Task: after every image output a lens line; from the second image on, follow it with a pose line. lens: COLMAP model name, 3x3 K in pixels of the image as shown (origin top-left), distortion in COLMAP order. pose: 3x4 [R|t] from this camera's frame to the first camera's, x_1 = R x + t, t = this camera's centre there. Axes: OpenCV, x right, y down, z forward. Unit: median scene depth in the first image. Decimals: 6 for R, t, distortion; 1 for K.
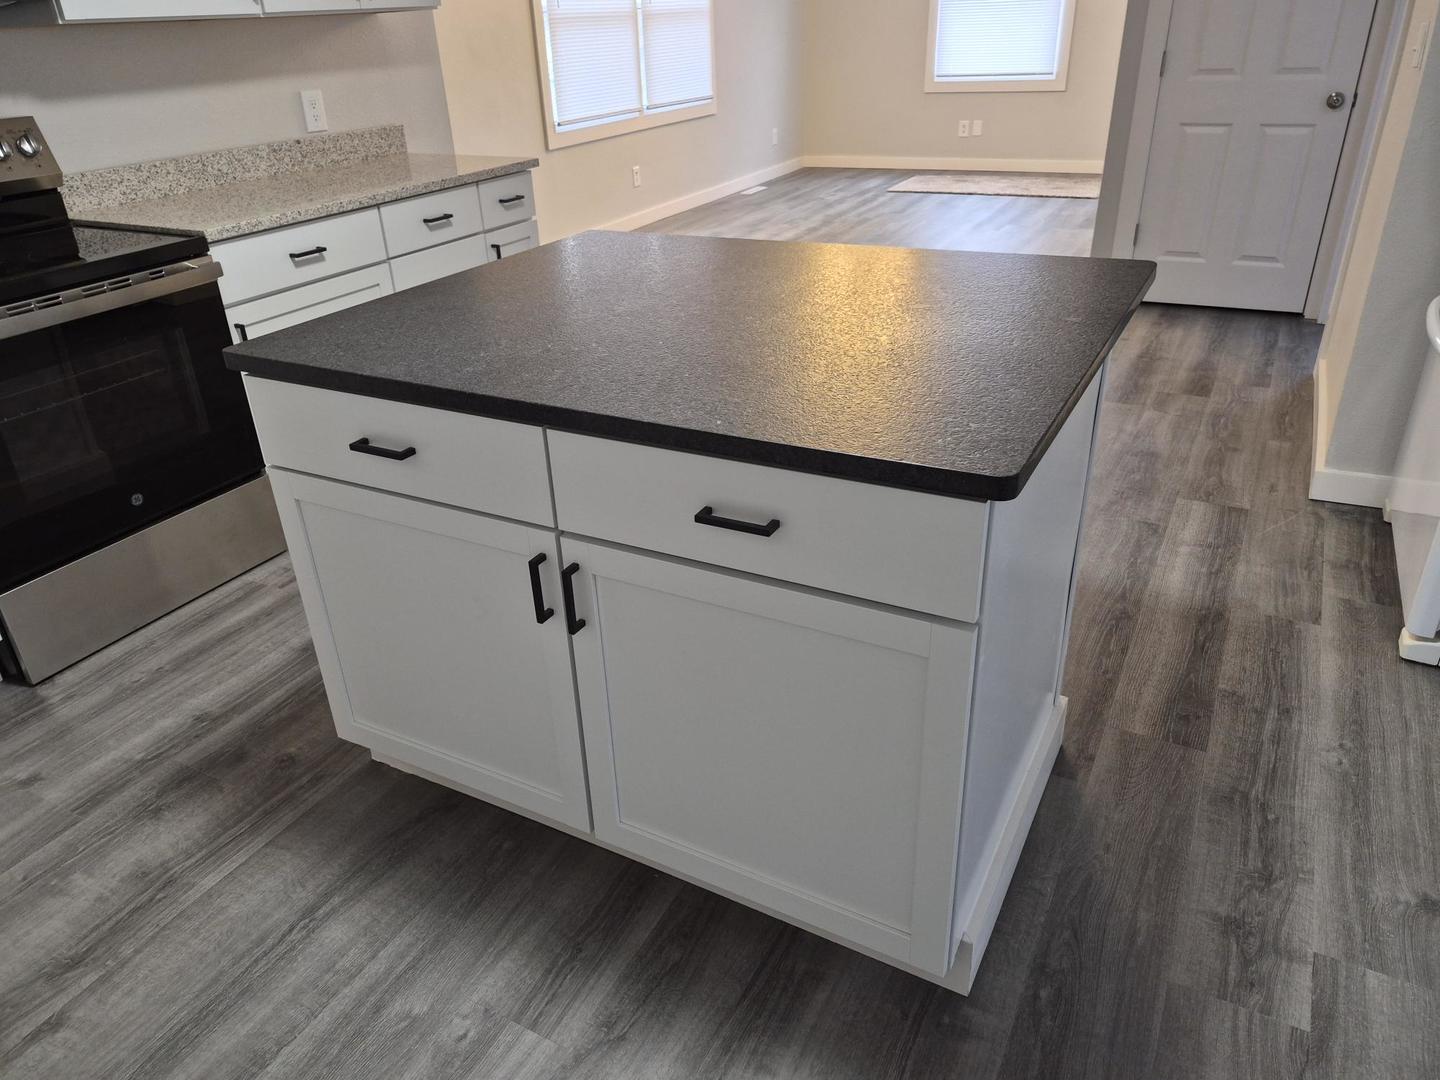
lens RADIAL K [[996.1, 0, 692.2], [0, 996.1, 533.4], [0, 0, 1]] dist [0.092991, -0.110283]
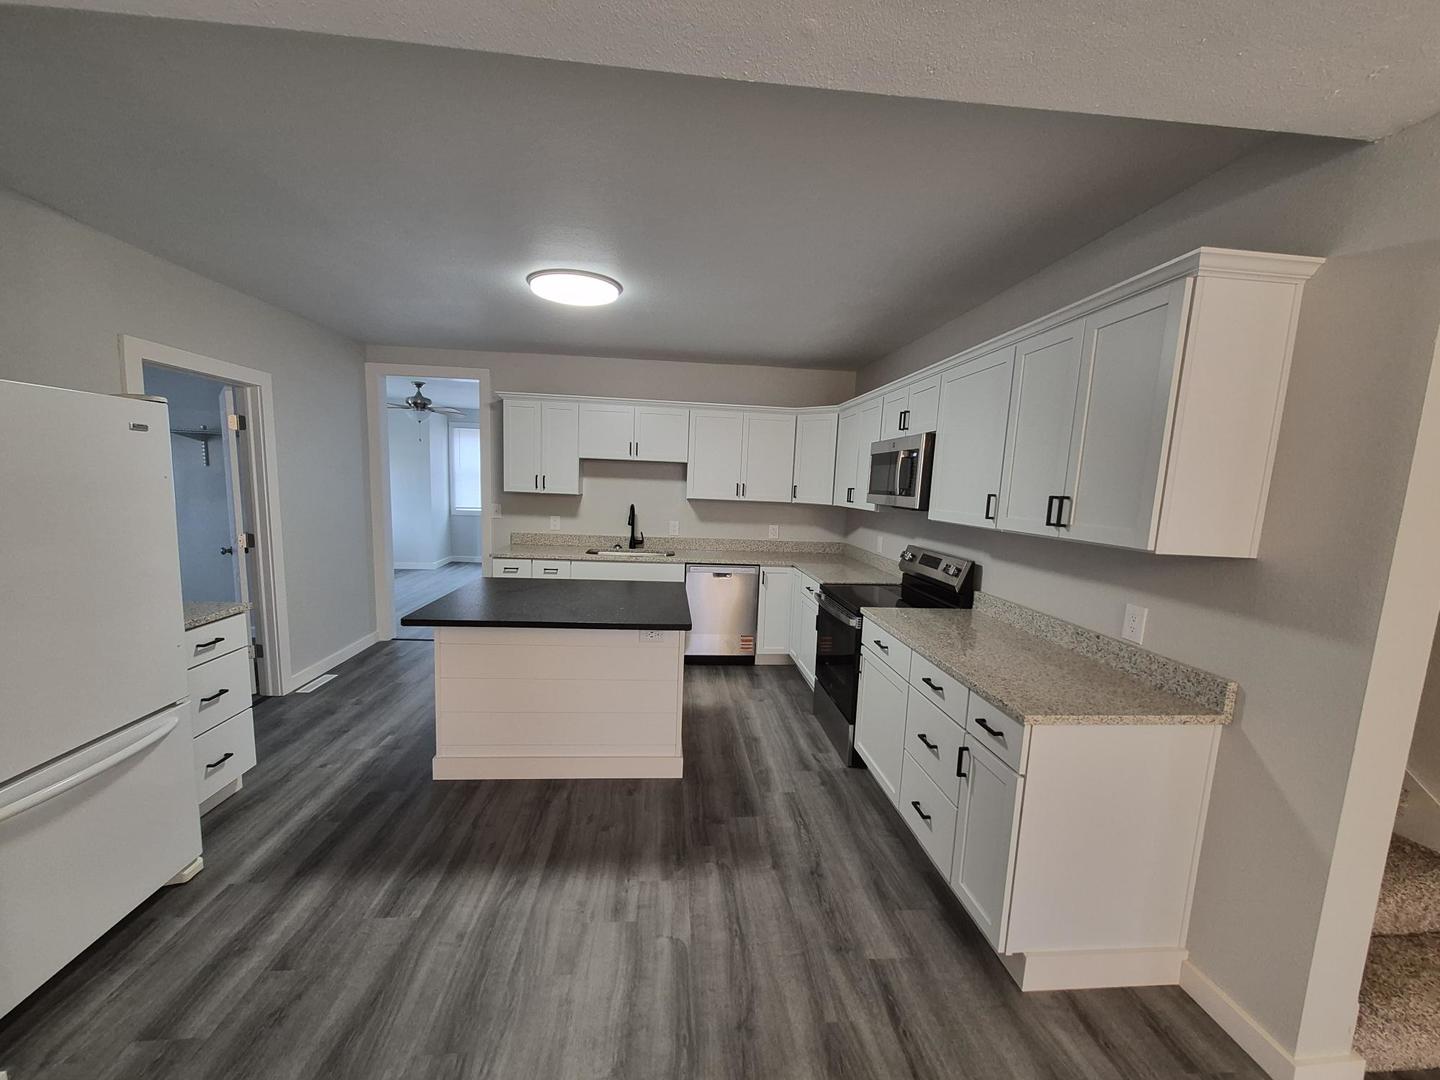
lens RADIAL K [[561.7, 0, 717.1], [0, 561.7, 553.7], [0, 0, 1]] dist [0.000081, 0.000353]
pose [[-0.826280, 0.085093, -0.556795, 0.370066], [-0.261074, 0.818066, 0.512453, -0.823851], [0.499102, 0.568794, -0.653736, 1.403486]]
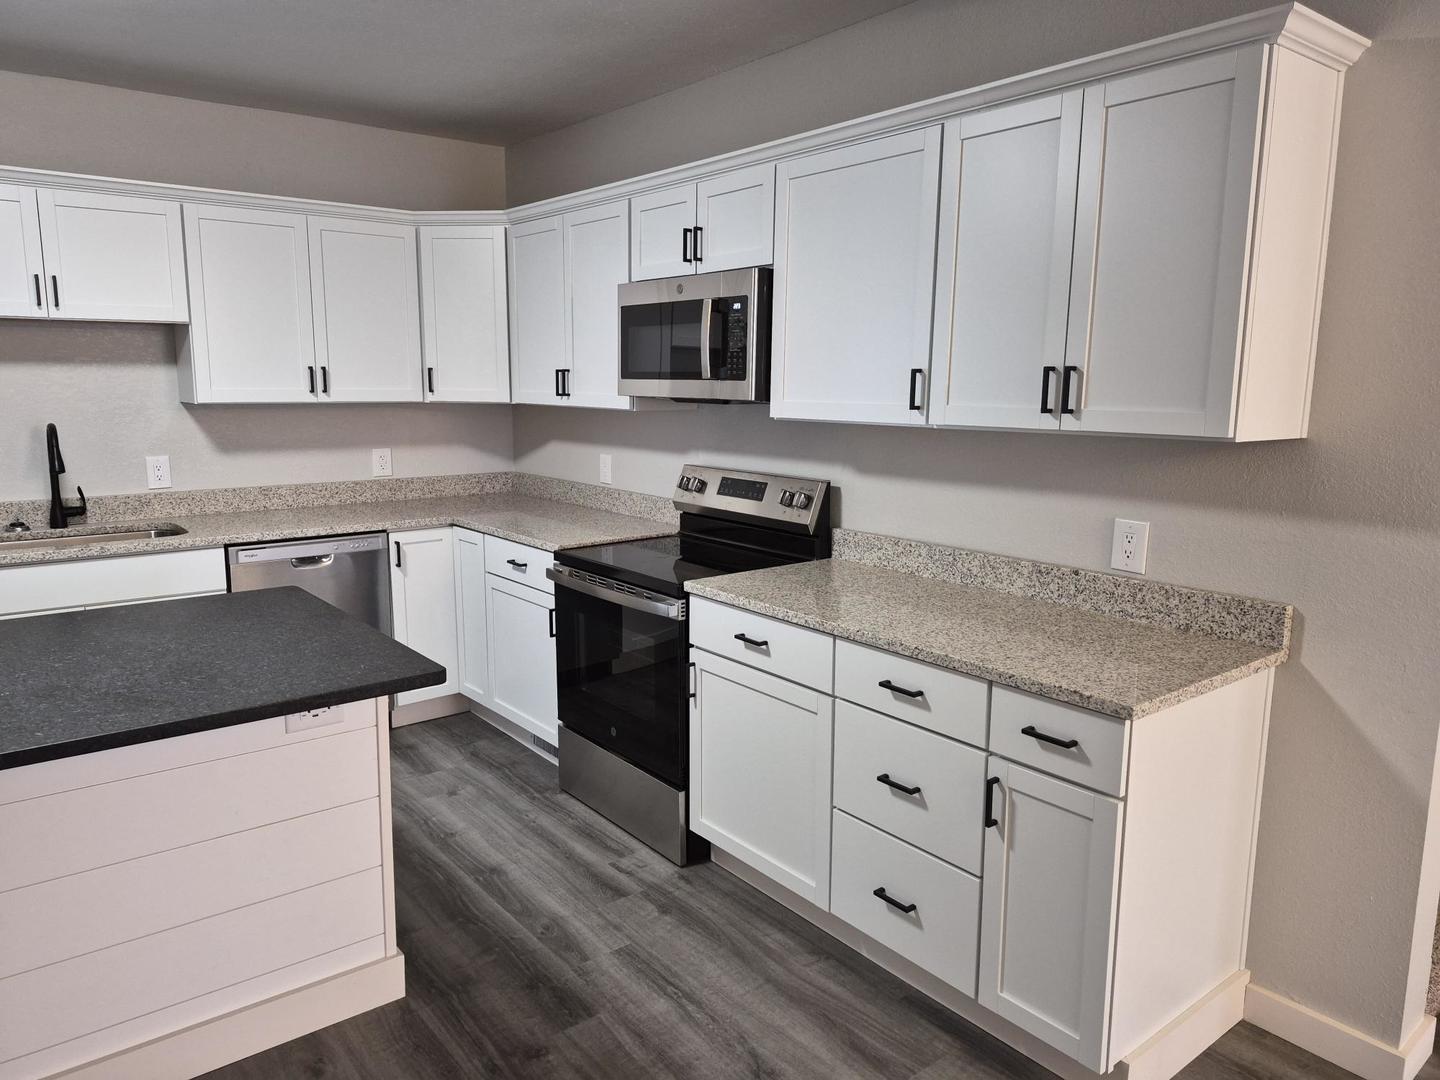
lens RADIAL K [[996.1, 0, 692.2], [0, 996.1, 533.4], [0, 0, 1]] dist [0.092991, -0.110283]
pose [[-0.391687, 0.190514, -0.900159, 0.500332], [-0.412291, 0.838271, 0.356816, -0.691428], [0.822555, 0.510888, -0.249793, 1.148059]]
